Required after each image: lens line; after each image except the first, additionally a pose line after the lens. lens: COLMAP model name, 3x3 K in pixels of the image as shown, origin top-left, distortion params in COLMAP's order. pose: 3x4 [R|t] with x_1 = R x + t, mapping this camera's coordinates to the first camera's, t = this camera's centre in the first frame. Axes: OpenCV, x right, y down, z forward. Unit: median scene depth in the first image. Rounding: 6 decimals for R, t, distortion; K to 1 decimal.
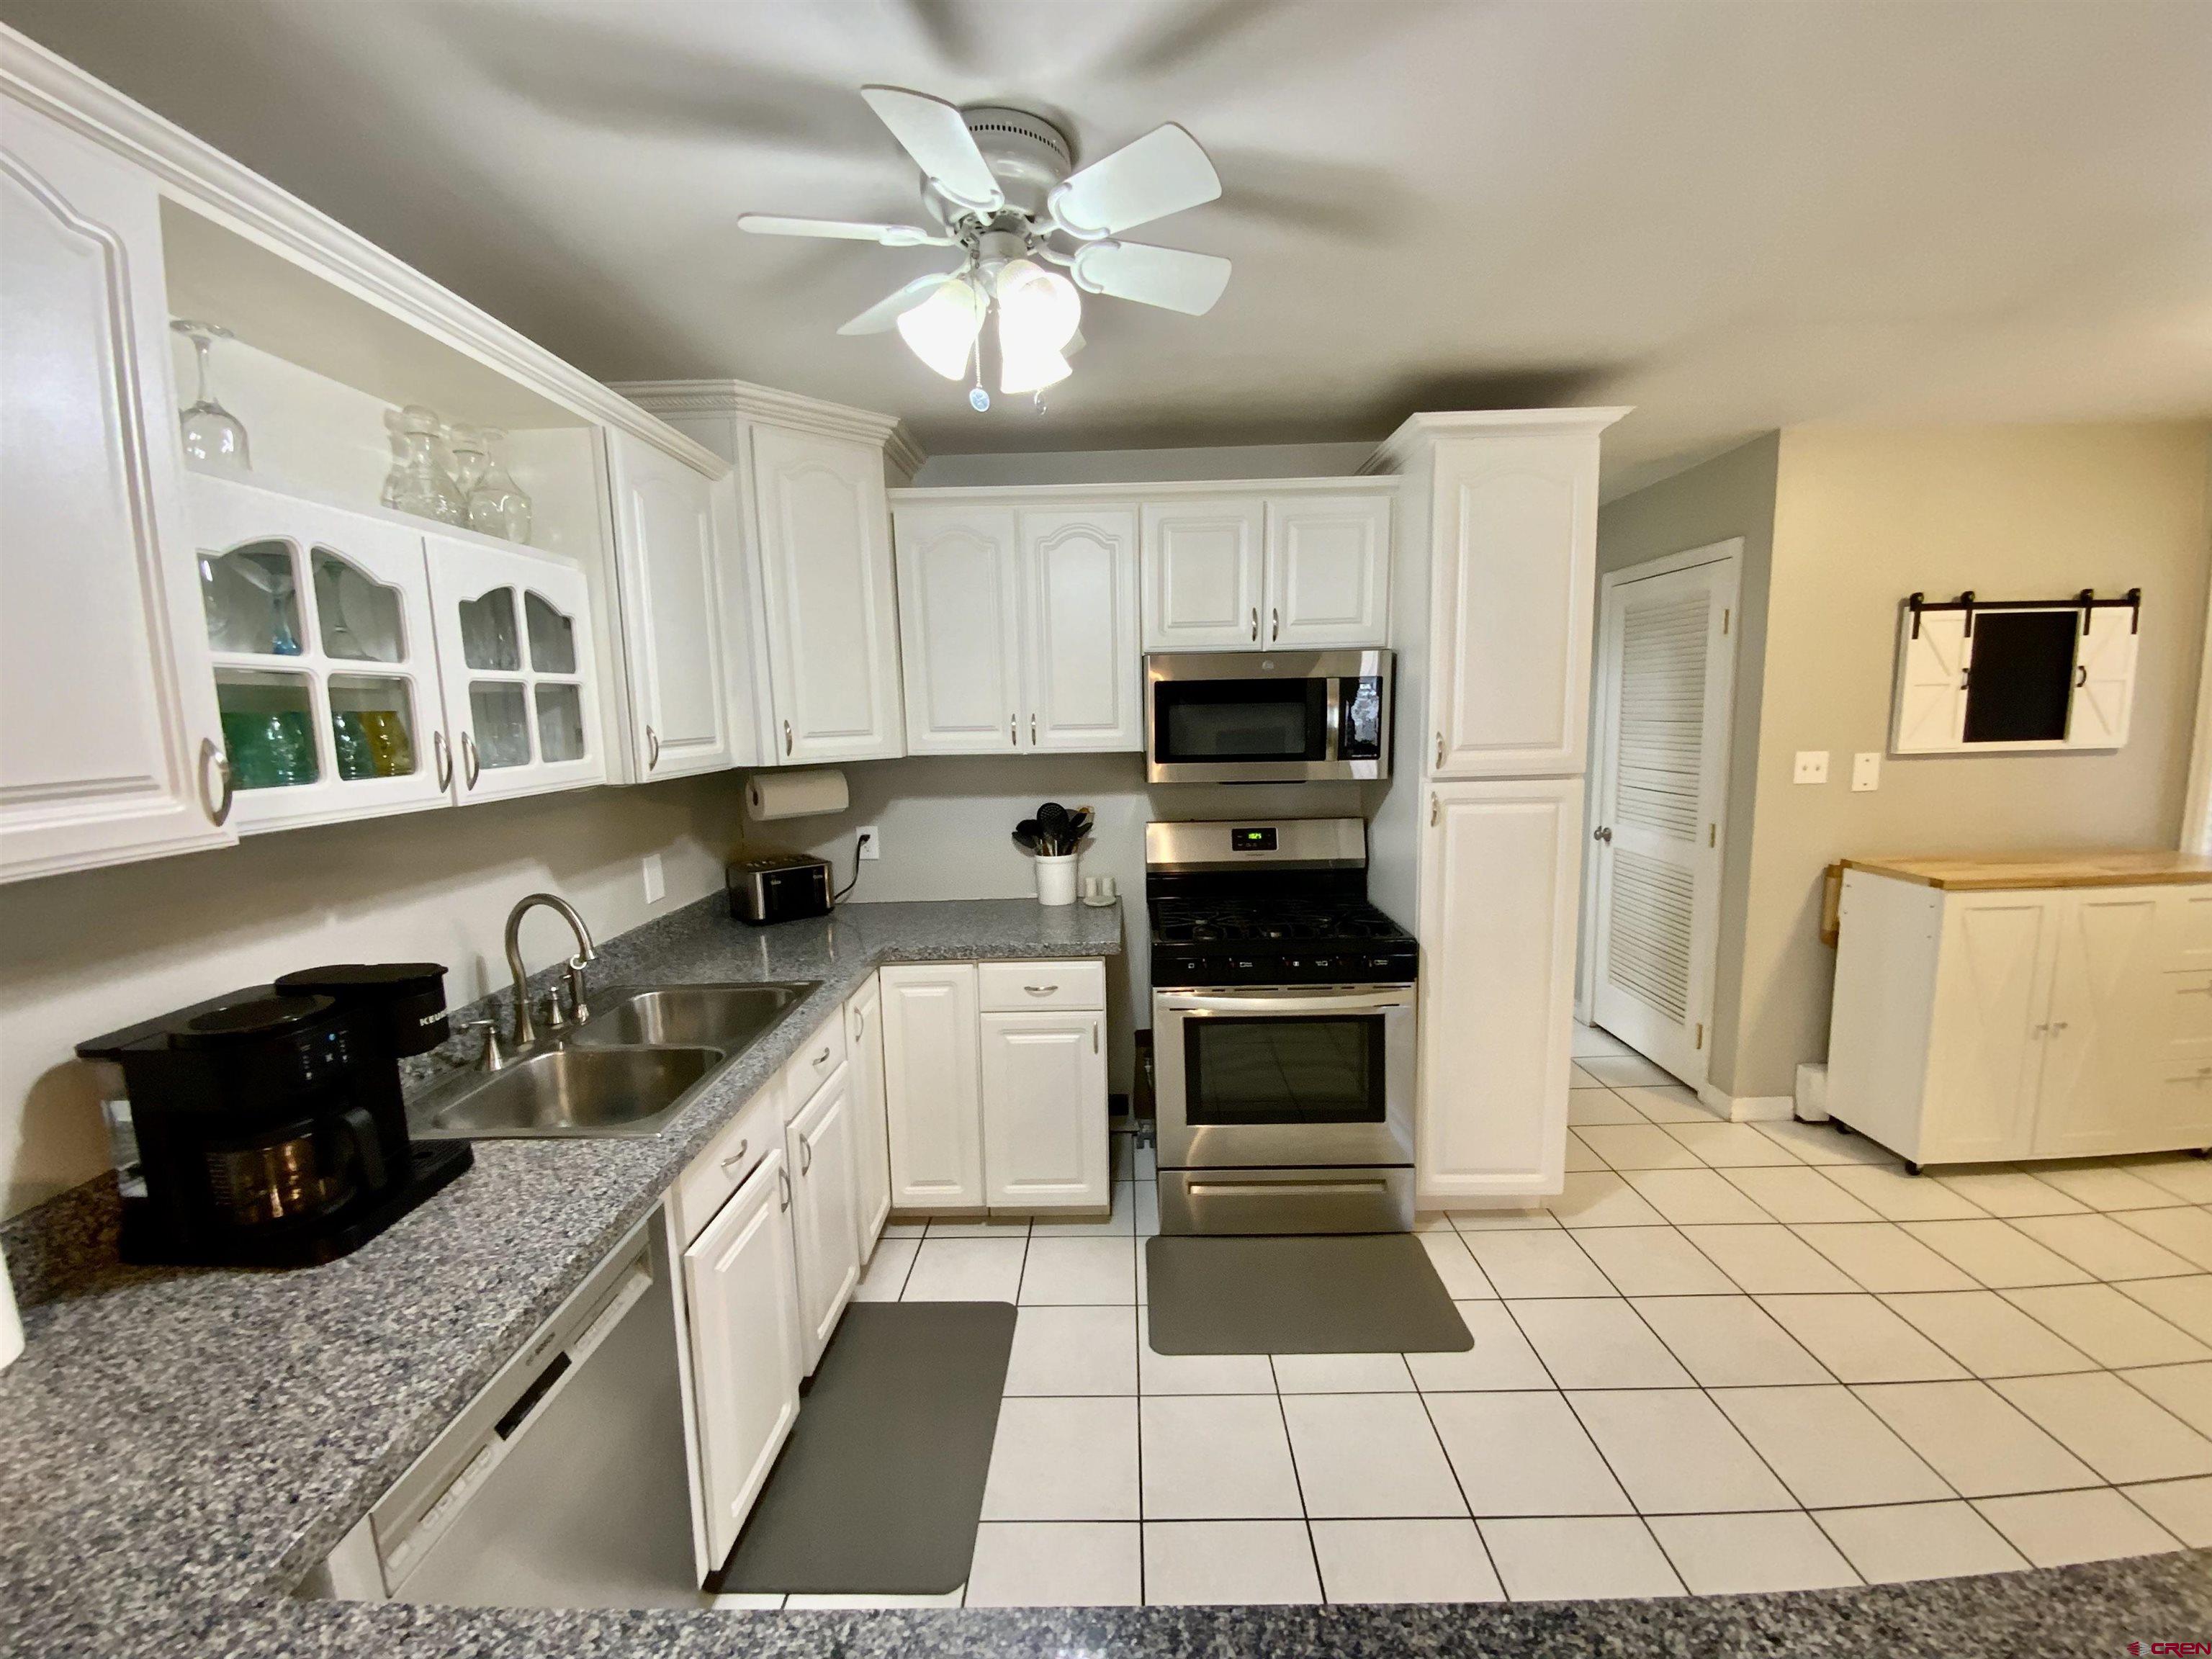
lens RADIAL K [[895.8, 0, 1113.5], [0, 895.8, 828.1], [0, 0, 1]] dist [0.013830, -0.012385]
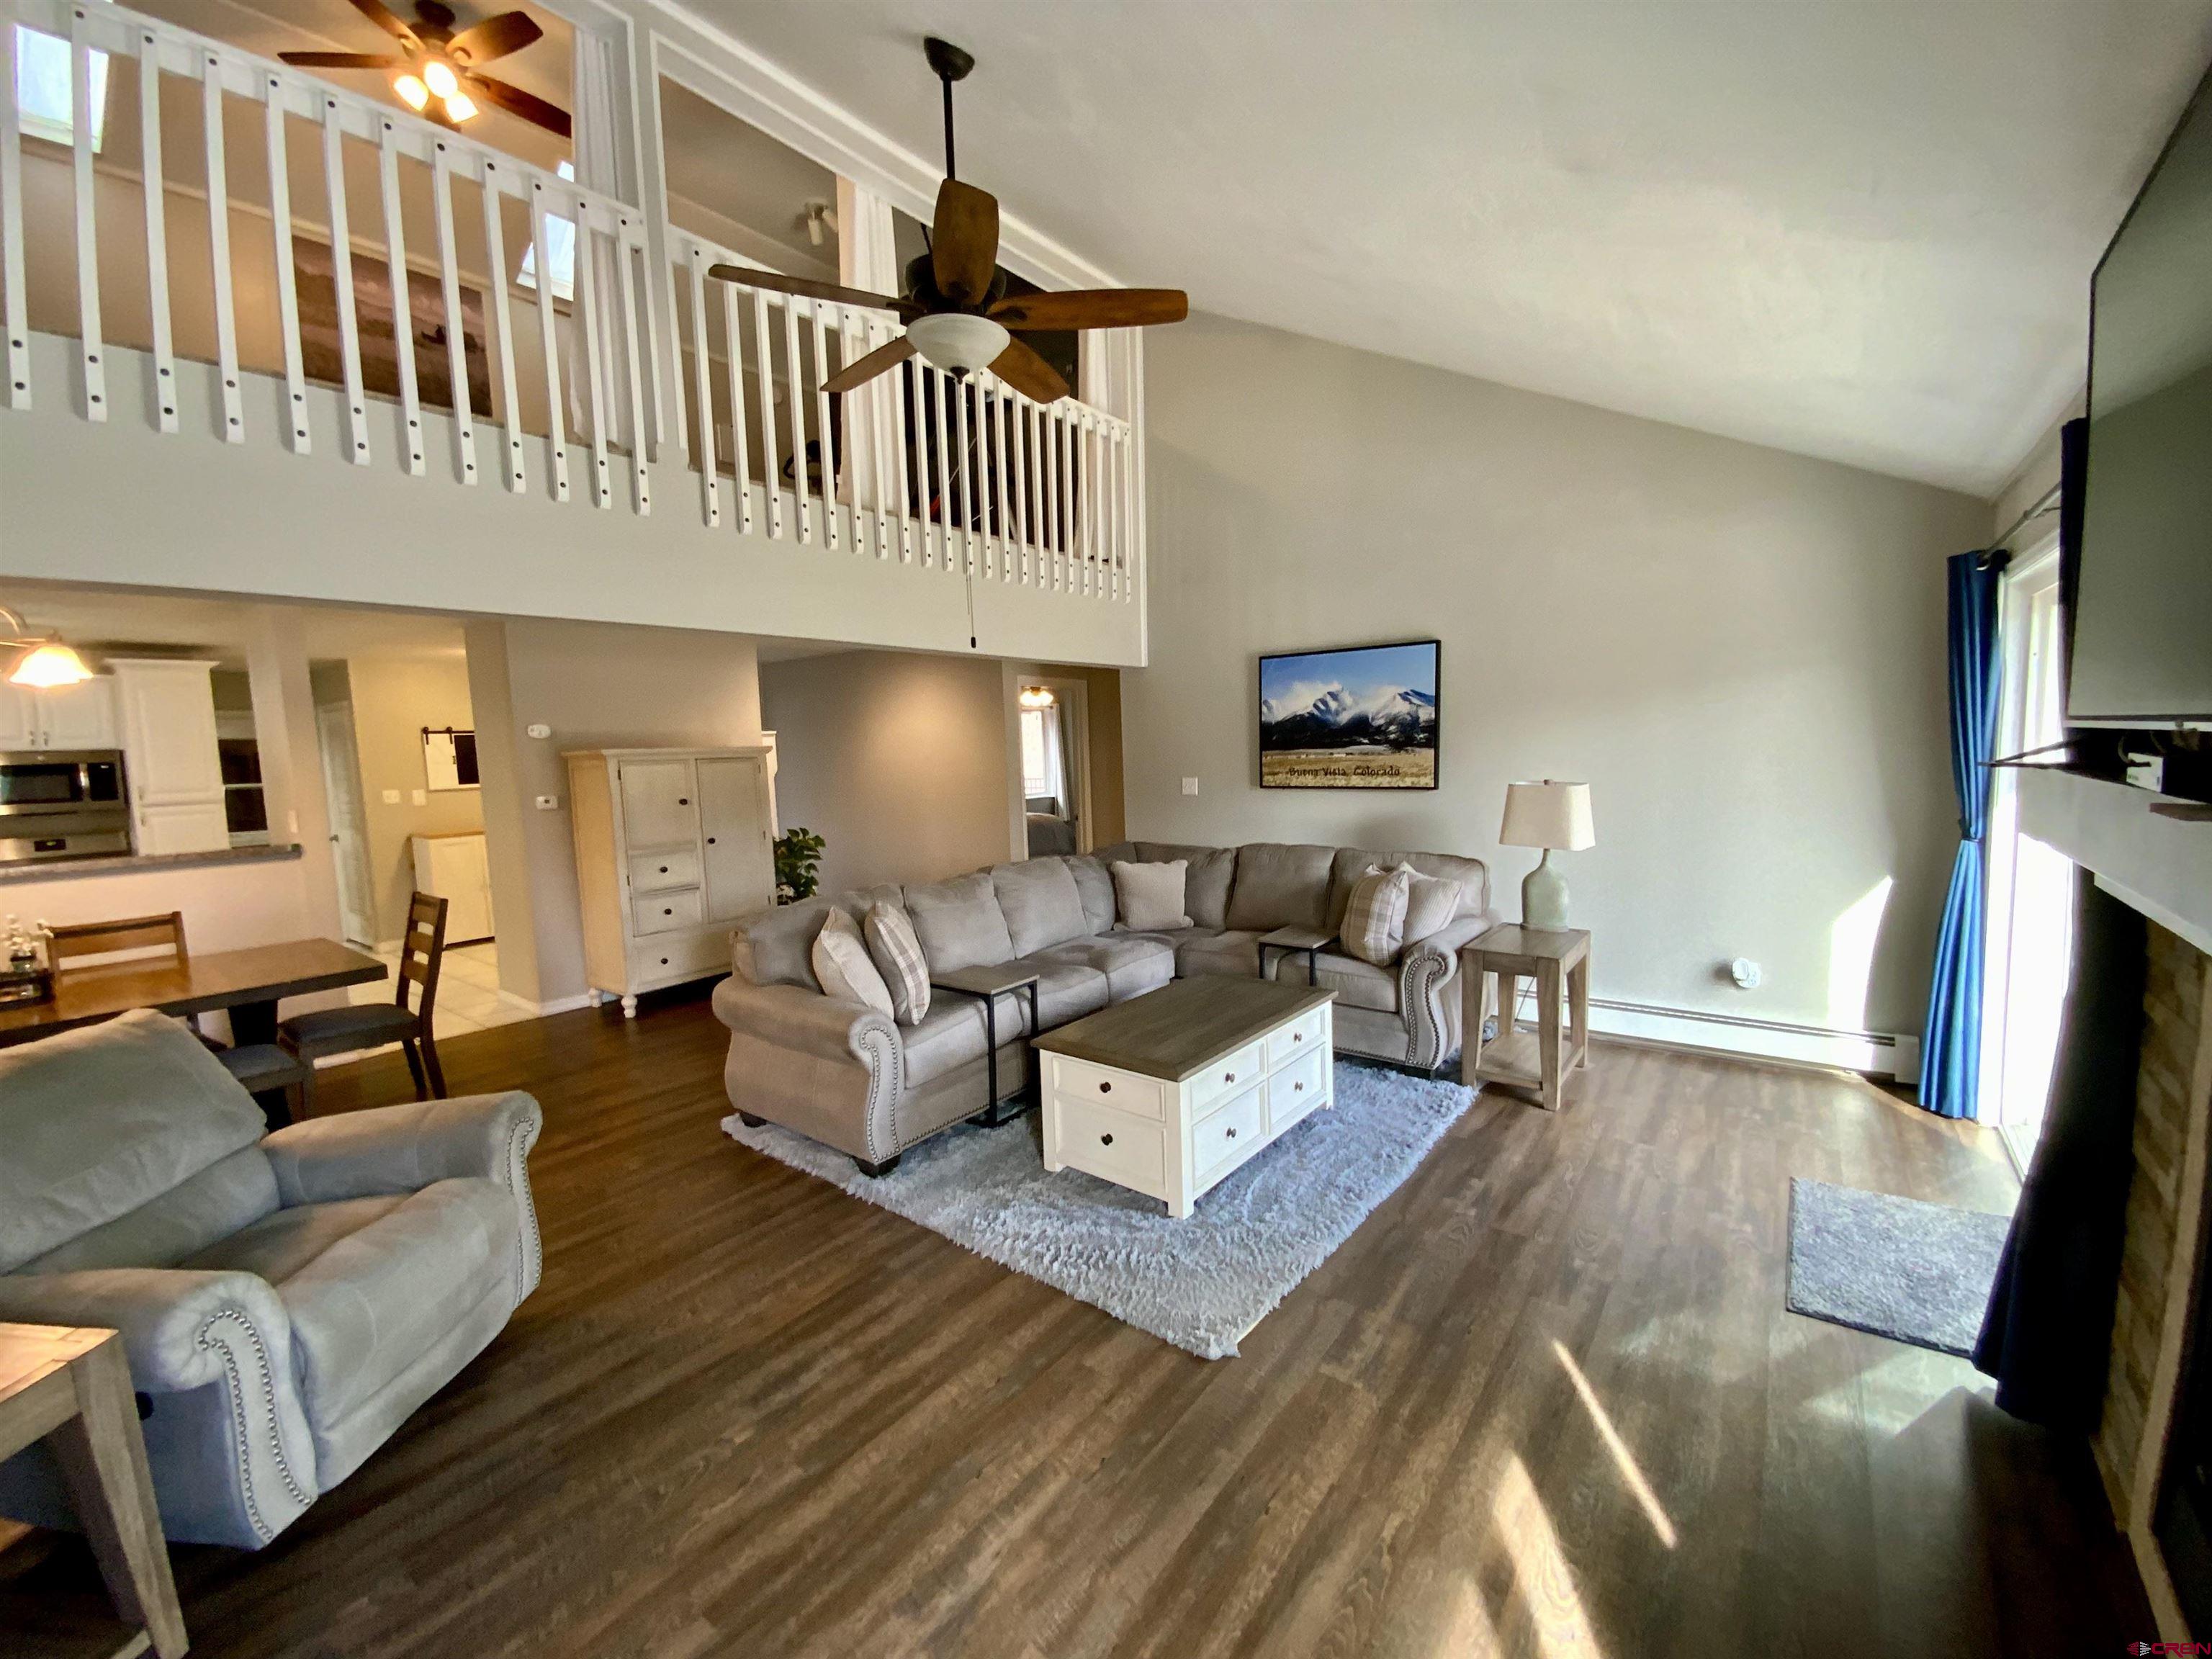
lens RADIAL K [[895.8, 0, 1117.6], [0, 895.8, 830.0], [0, 0, 1]] dist [0.013830, -0.012385]
pose [[0.588037, -0.072016, 0.805622, -0.032849], [0.124512, 0.992216, -0.002187, 0.294777], [-0.799193, 0.101596, 0.592426, -2.167052]]
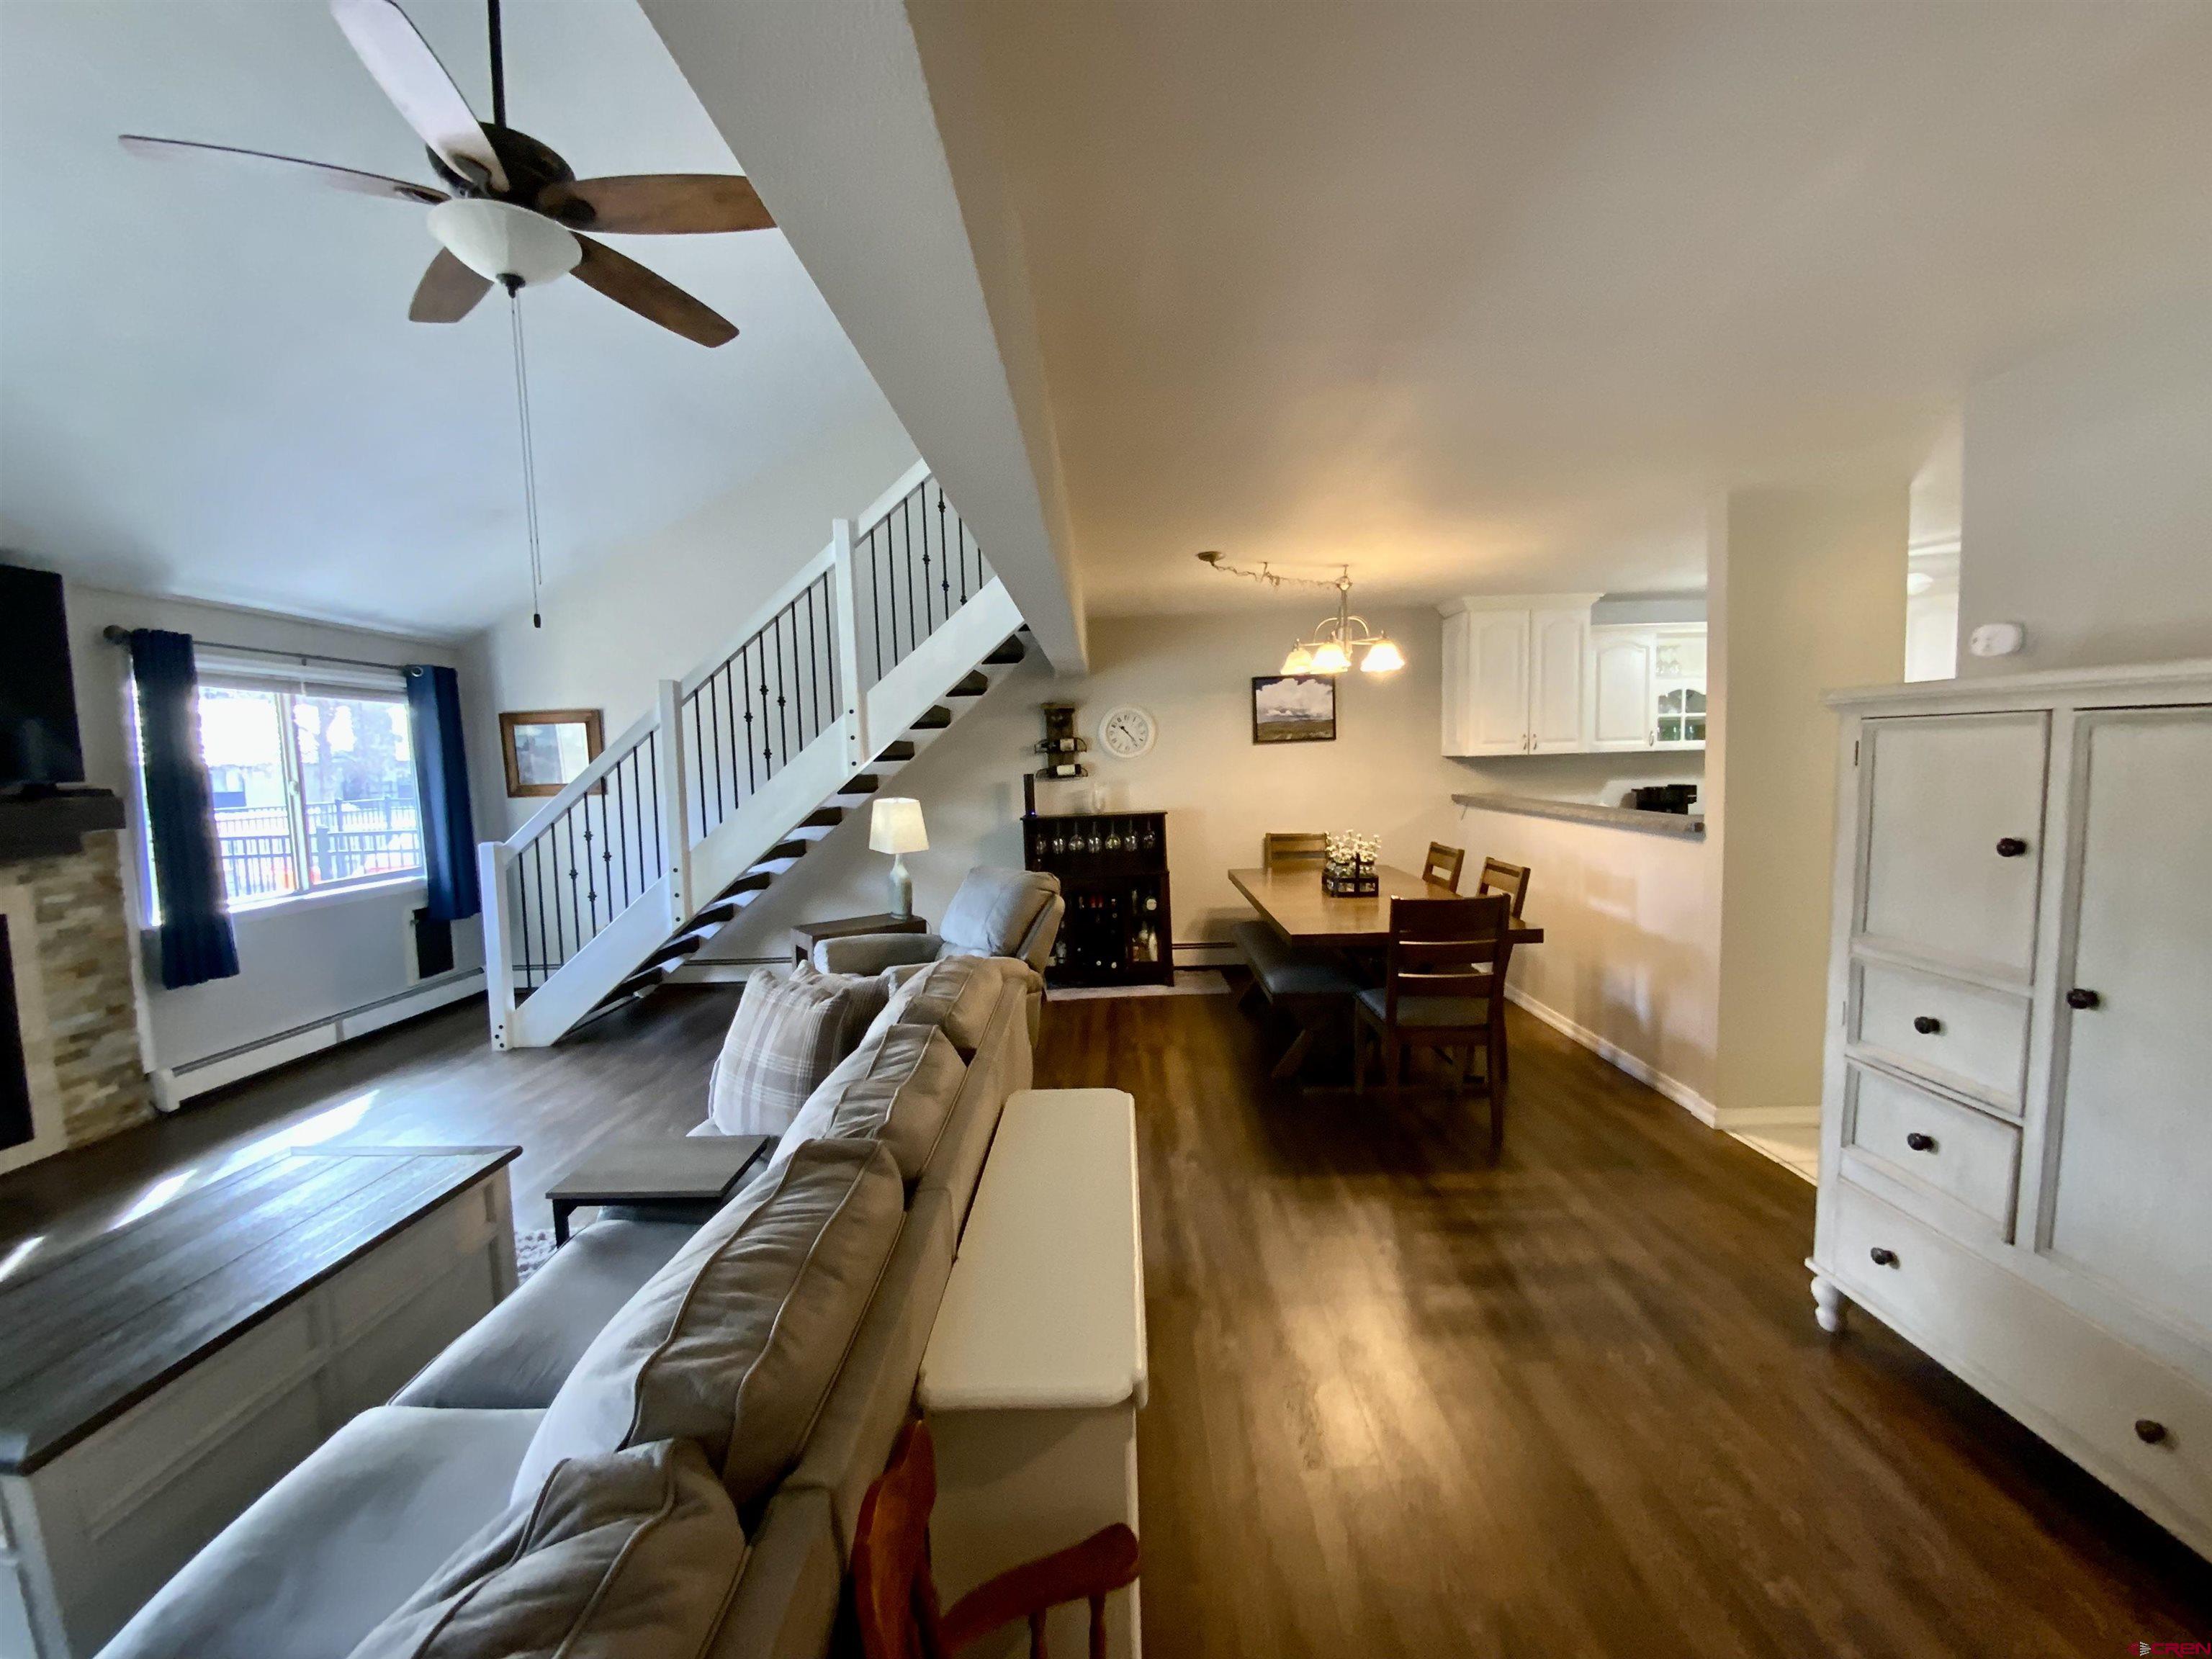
lens RADIAL K [[895.8, 0, 1109.6], [0, 895.8, 831.8], [0, 0, 1]] dist [0.013830, -0.012385]
pose [[0.005733, 0.107010, -0.994241, 1.639876], [-0.100068, 0.989328, 0.105904, 0.093795], [0.994964, 0.098884, 0.016380, -0.850115]]
